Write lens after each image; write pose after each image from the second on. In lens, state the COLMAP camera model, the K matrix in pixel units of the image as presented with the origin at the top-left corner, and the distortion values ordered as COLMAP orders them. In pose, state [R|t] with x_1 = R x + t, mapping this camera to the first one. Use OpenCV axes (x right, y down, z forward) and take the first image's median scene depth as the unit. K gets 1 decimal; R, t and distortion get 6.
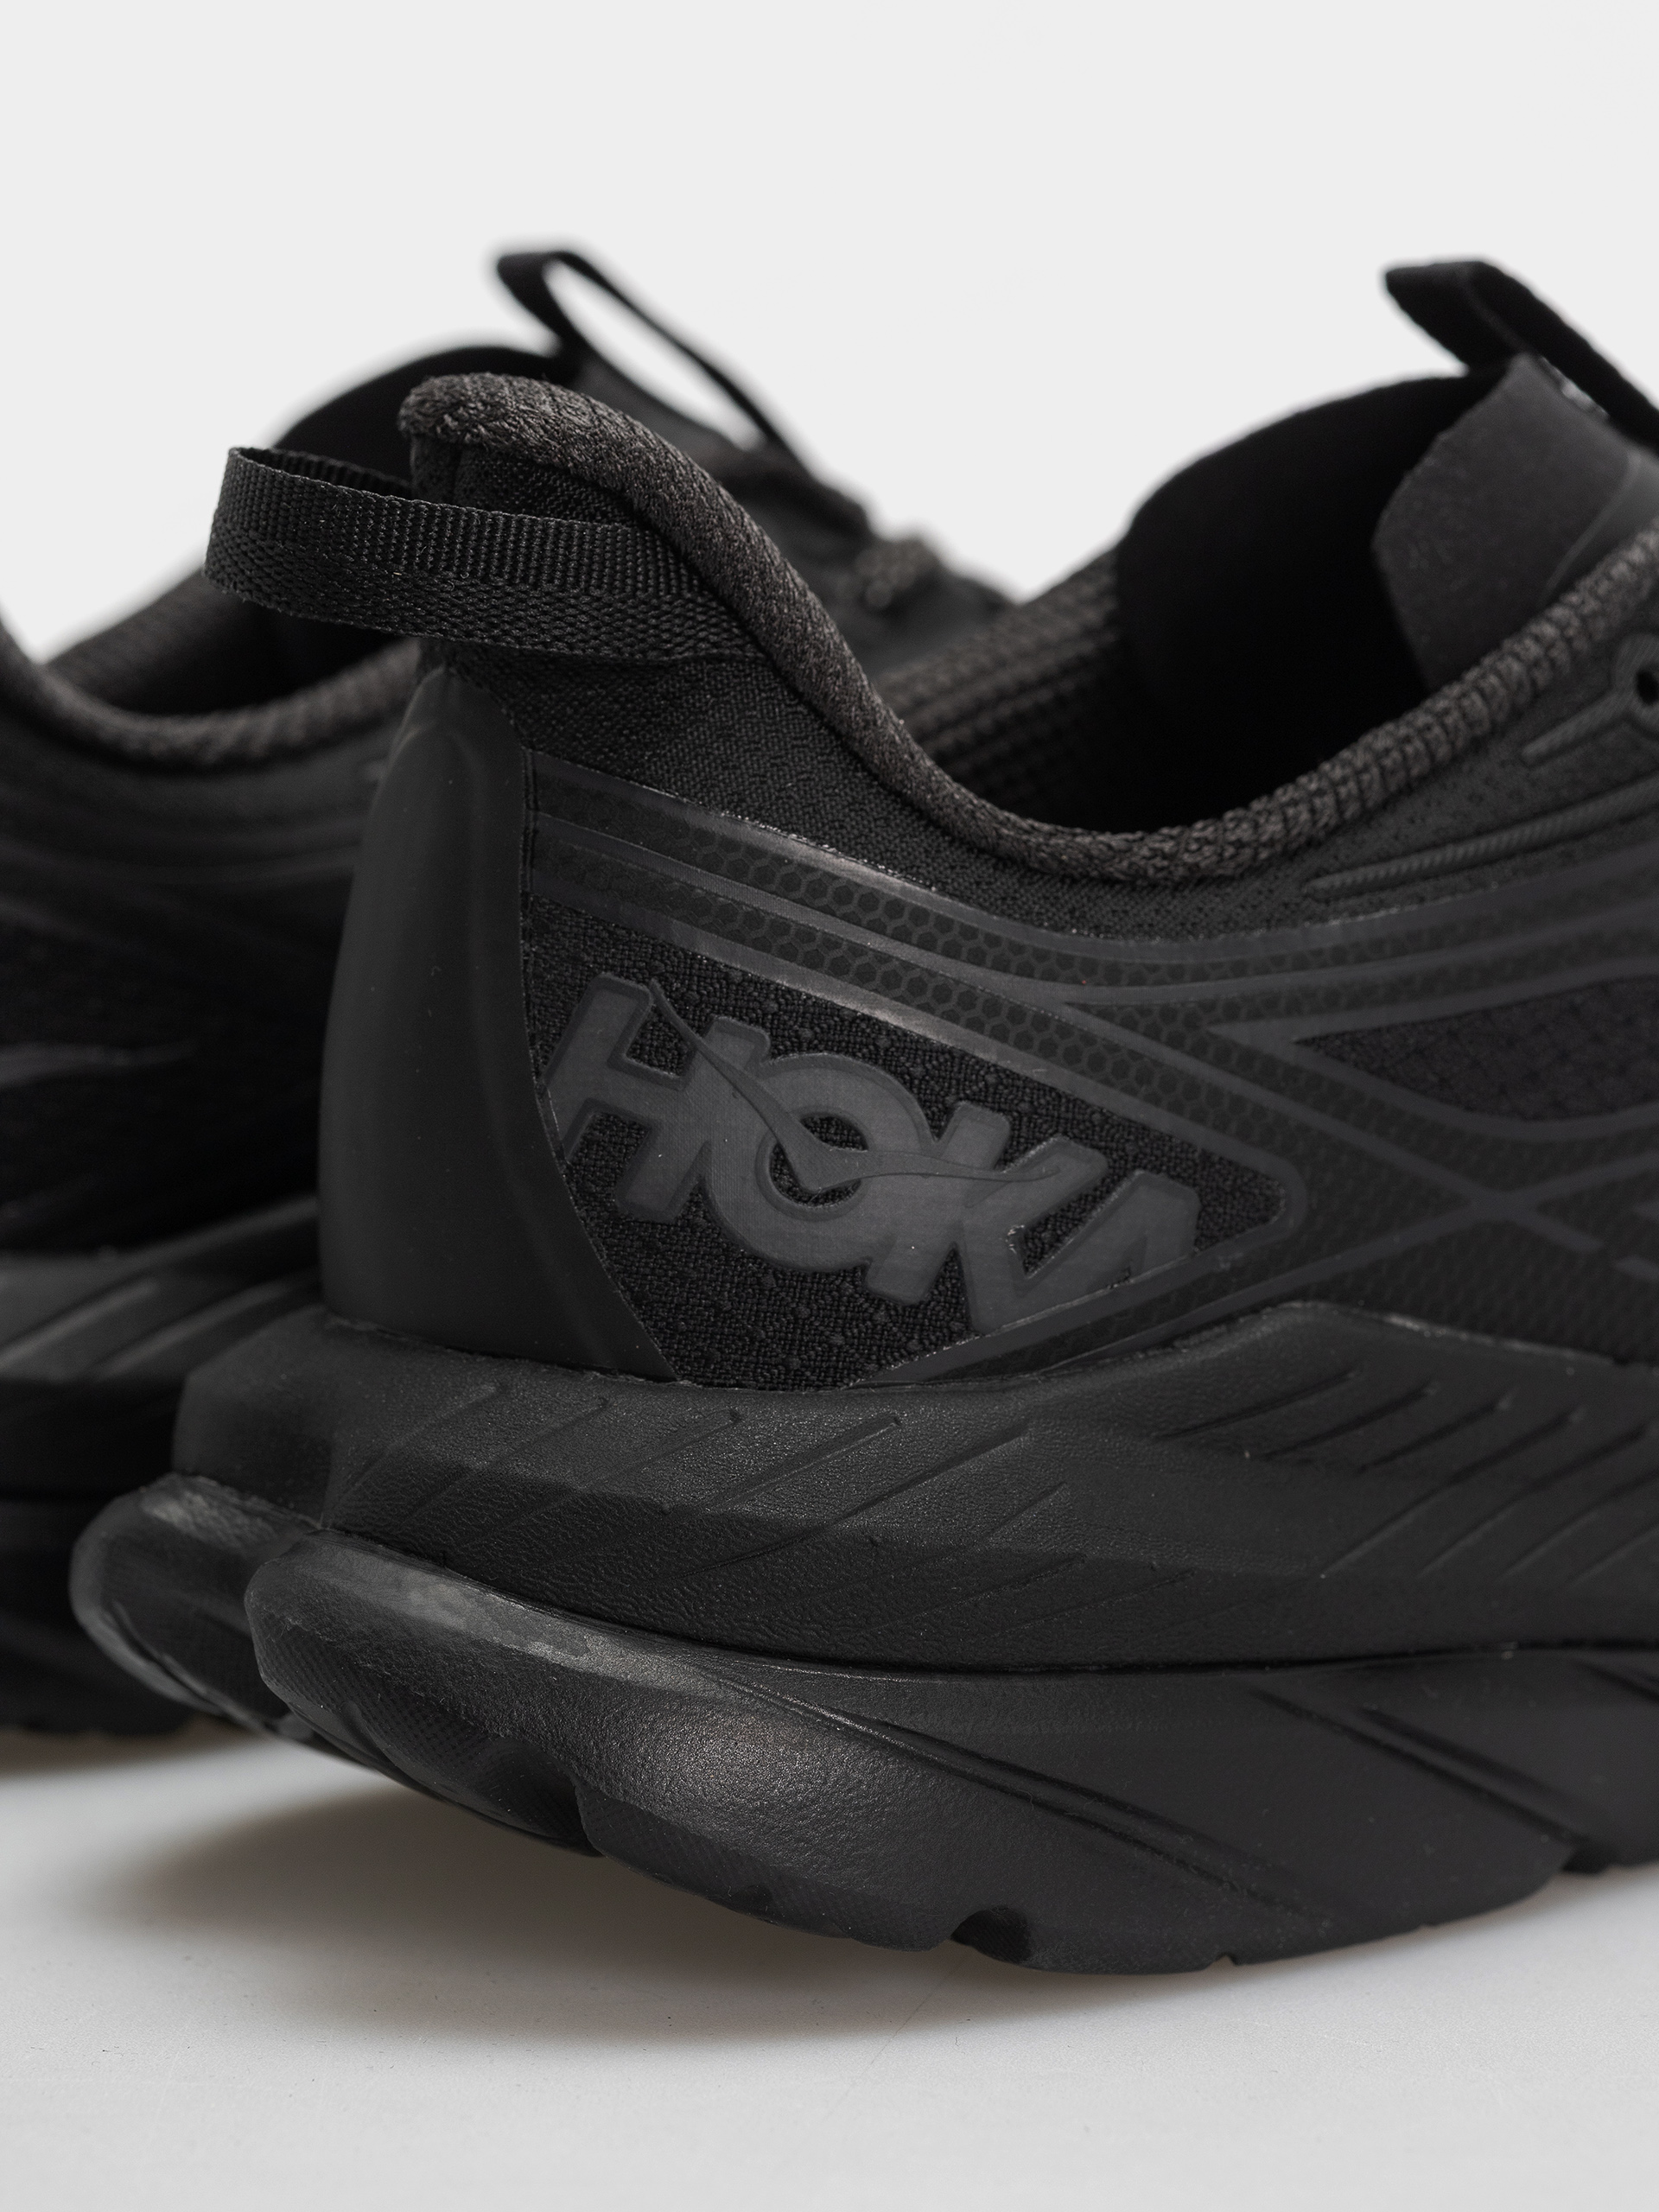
lens RADIAL K [[6879.1, 0, 829.5], [0, 6879.1, 1106.0], [0, 0, 1]] dist [0.173277, 1.422116]
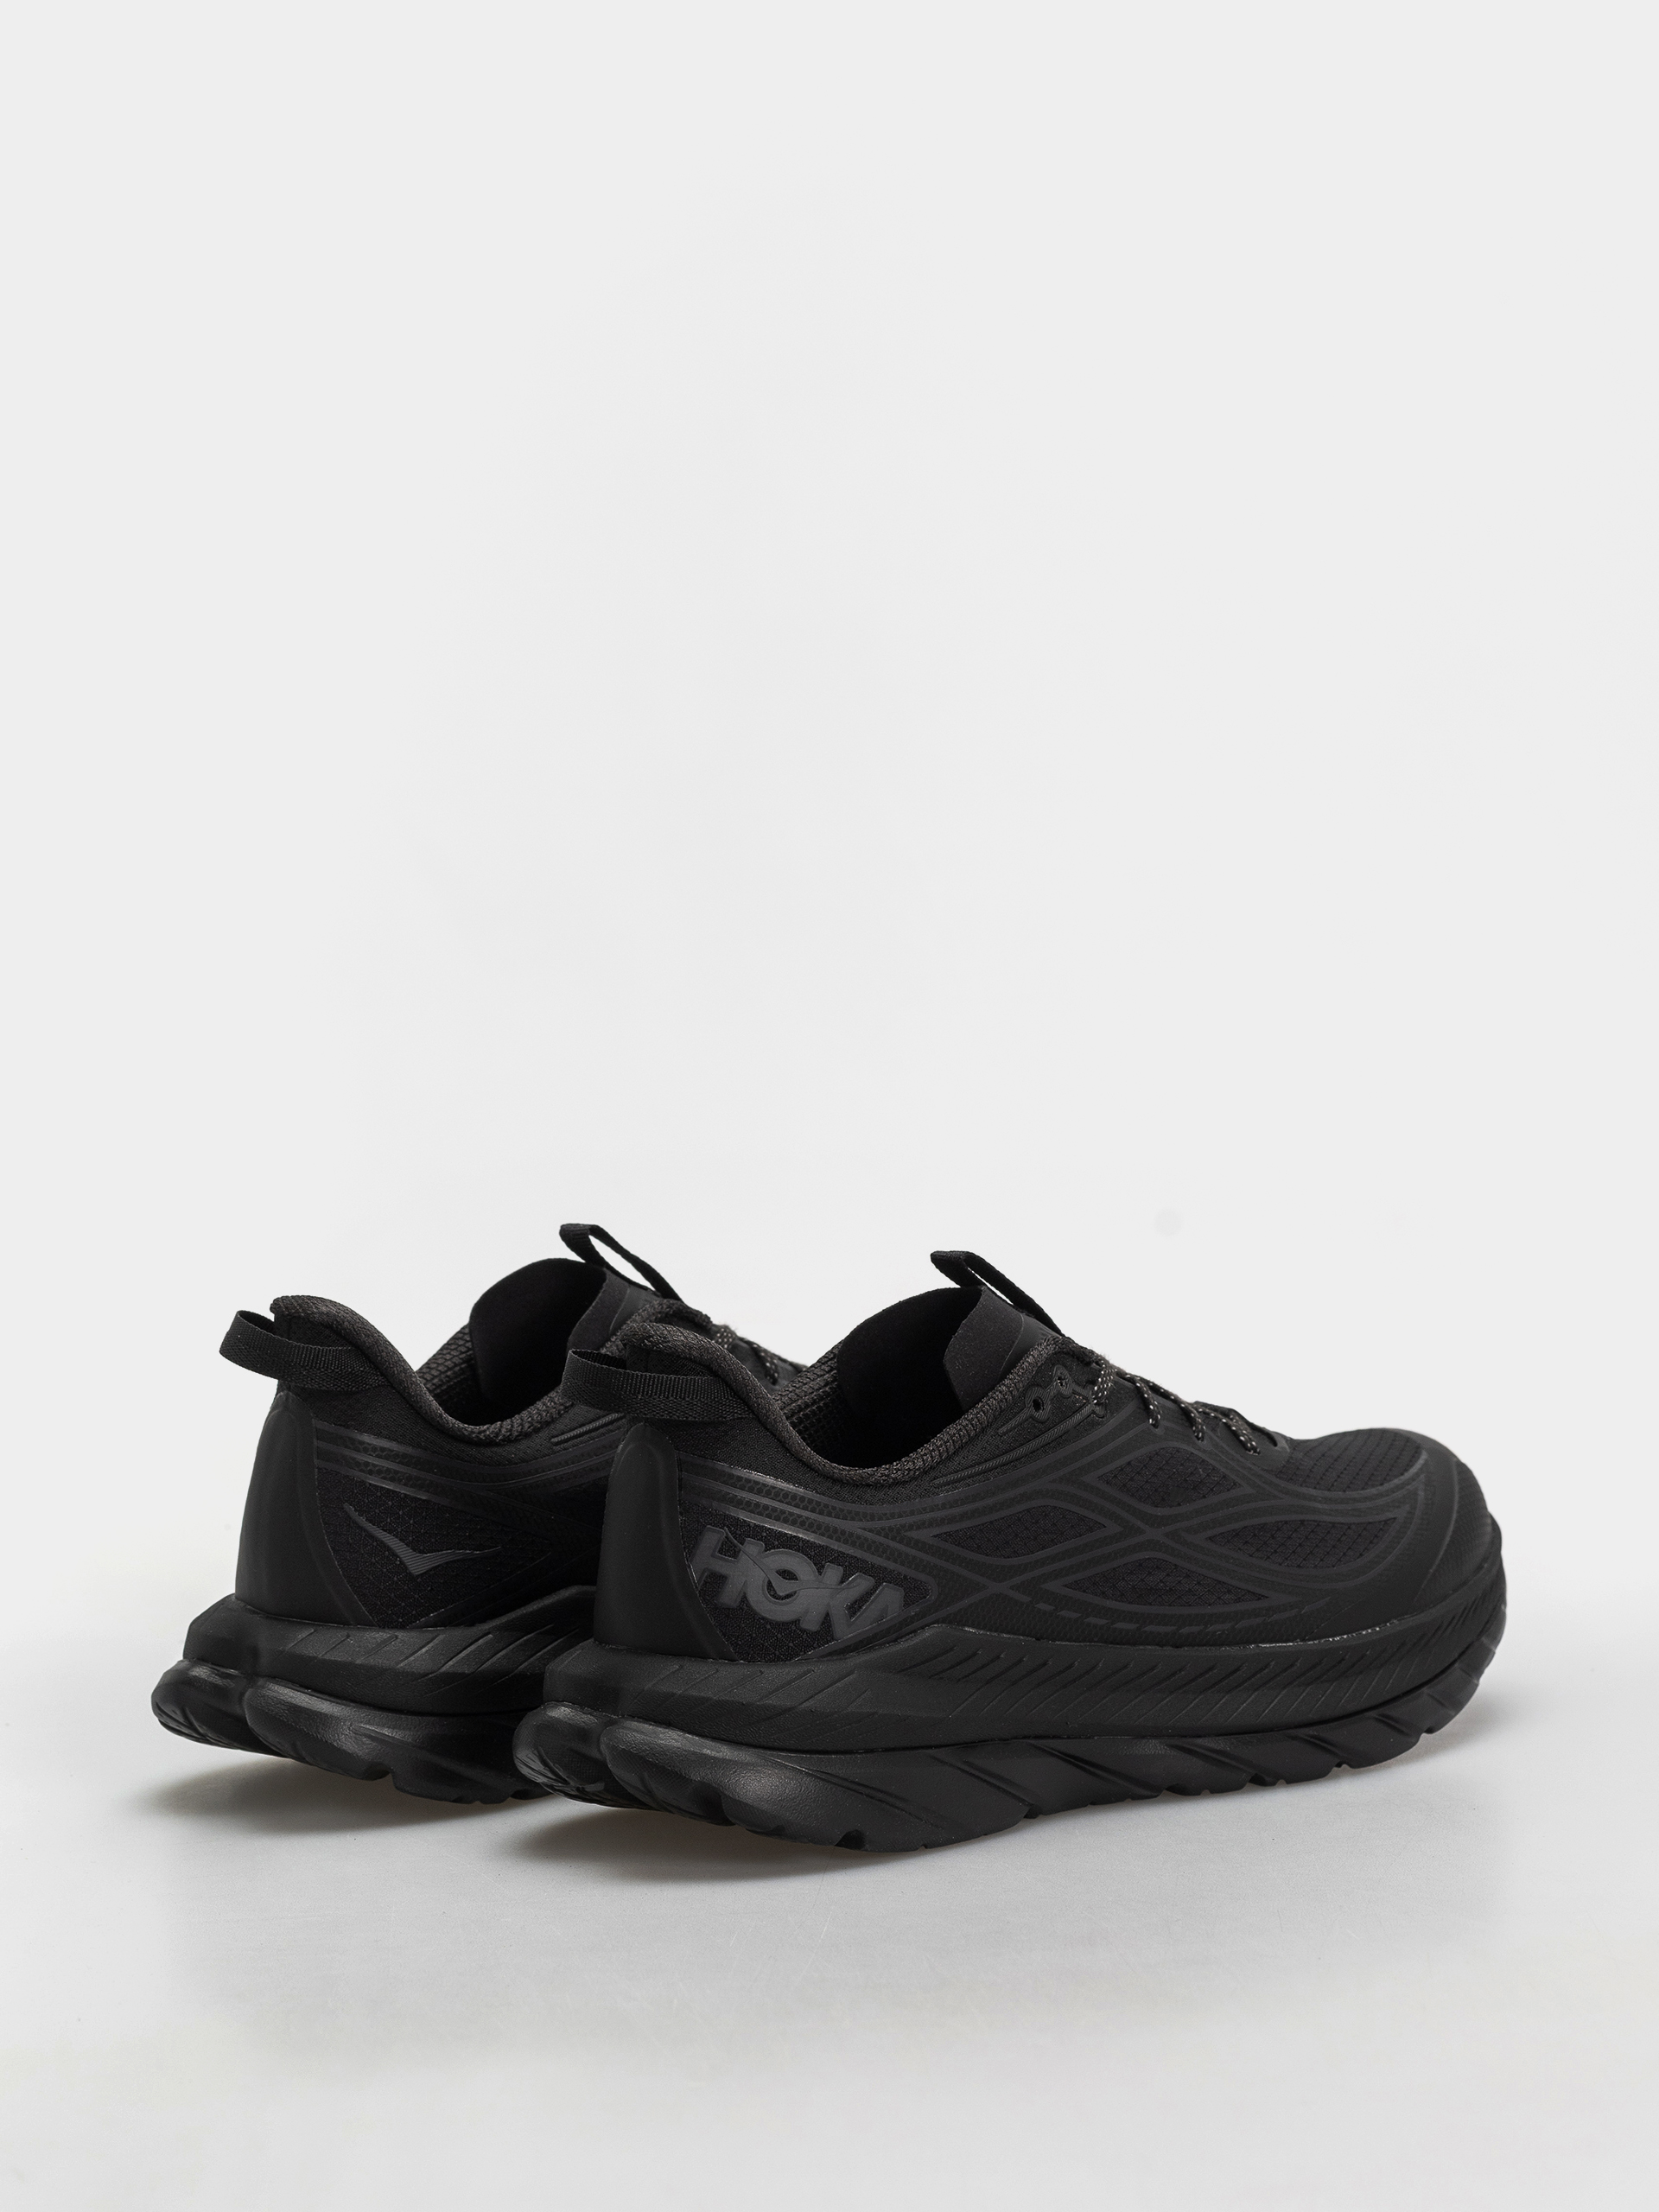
lens RADIAL K [[6879.1, 0, 829.5], [0, 6879.1, 1106.0], [0, 0, 1]] dist [0.173277, 1.422116]
pose [[0.988206, -0.035808, 0.148888, -0.414219], [0.041461, 0.998526, -0.035038, -0.093173], [-0.147413, 0.040798, 0.988233, -1.947706]]
